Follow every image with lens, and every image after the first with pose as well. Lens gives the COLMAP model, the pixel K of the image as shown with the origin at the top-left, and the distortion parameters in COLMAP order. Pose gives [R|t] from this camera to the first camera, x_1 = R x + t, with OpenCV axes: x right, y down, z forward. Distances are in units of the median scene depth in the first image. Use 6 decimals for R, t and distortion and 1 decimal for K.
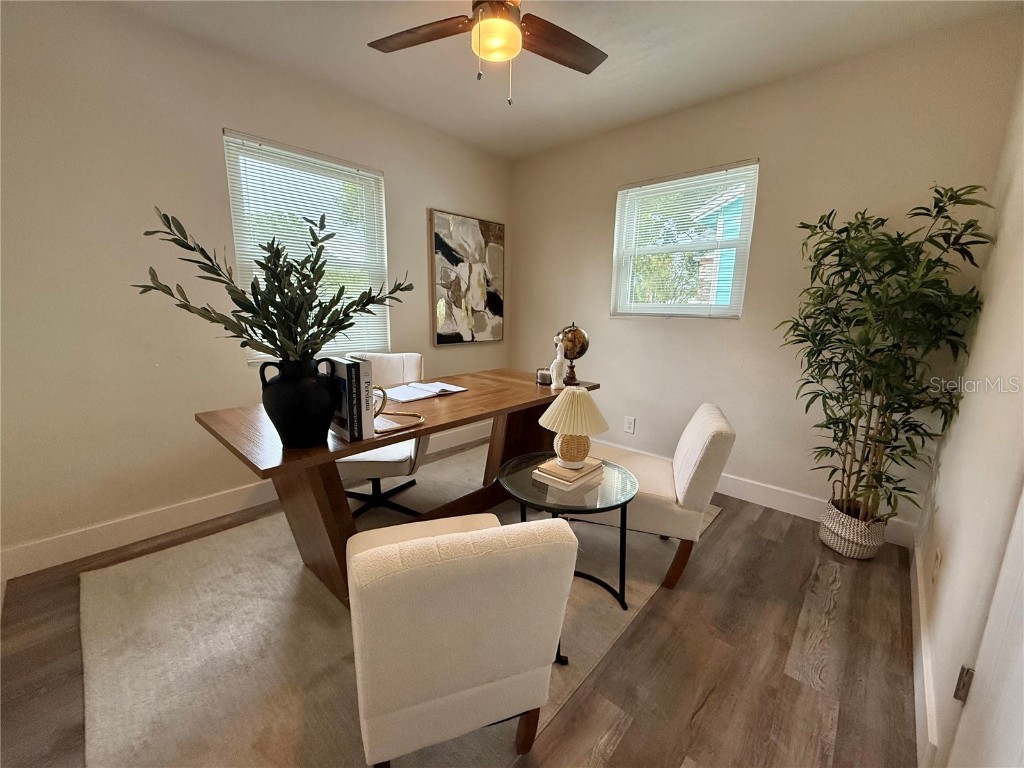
lens RADIAL K [[404.8, 0, 512.0], [0, 404.8, 384.0], [0, 0, 1]] dist [-0.034100, 0.000085]
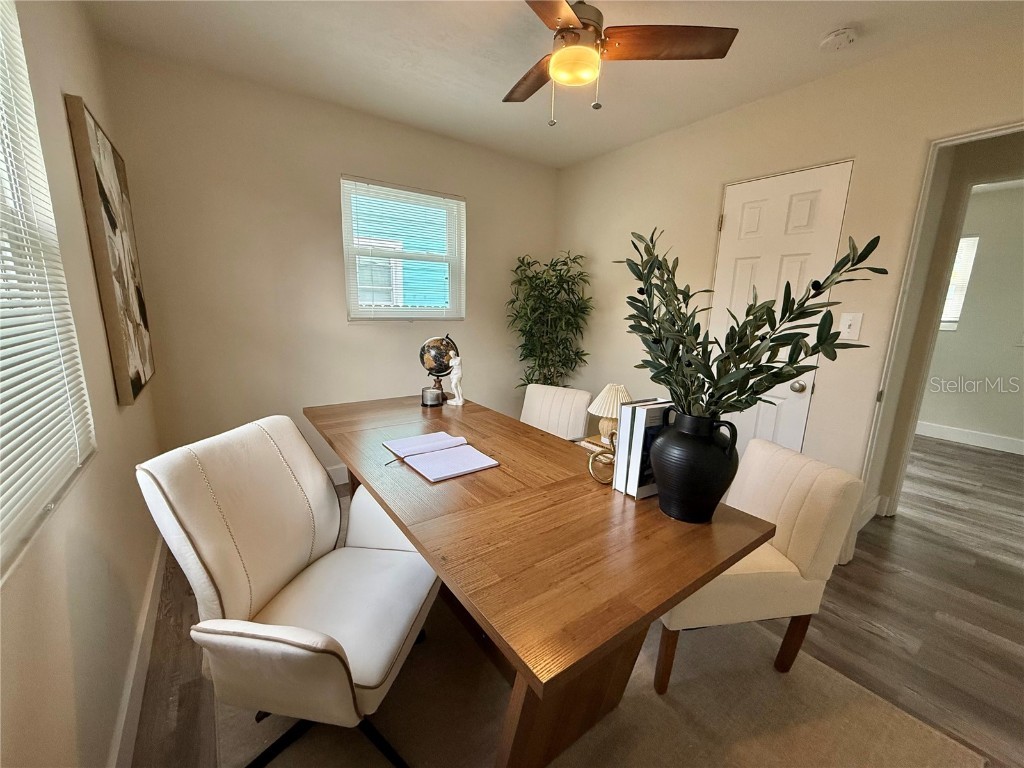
lens RADIAL K [[404.8, 0, 512.0], [0, 404.8, 384.0], [0, 0, 1]] dist [-0.034100, 0.000085]
pose [[0.186396, -0.198795, 0.962152, -0.703304], [0.157624, 0.972680, 0.170434, -0.160437], [-0.969748, 0.119890, 0.212639, 0.596414]]
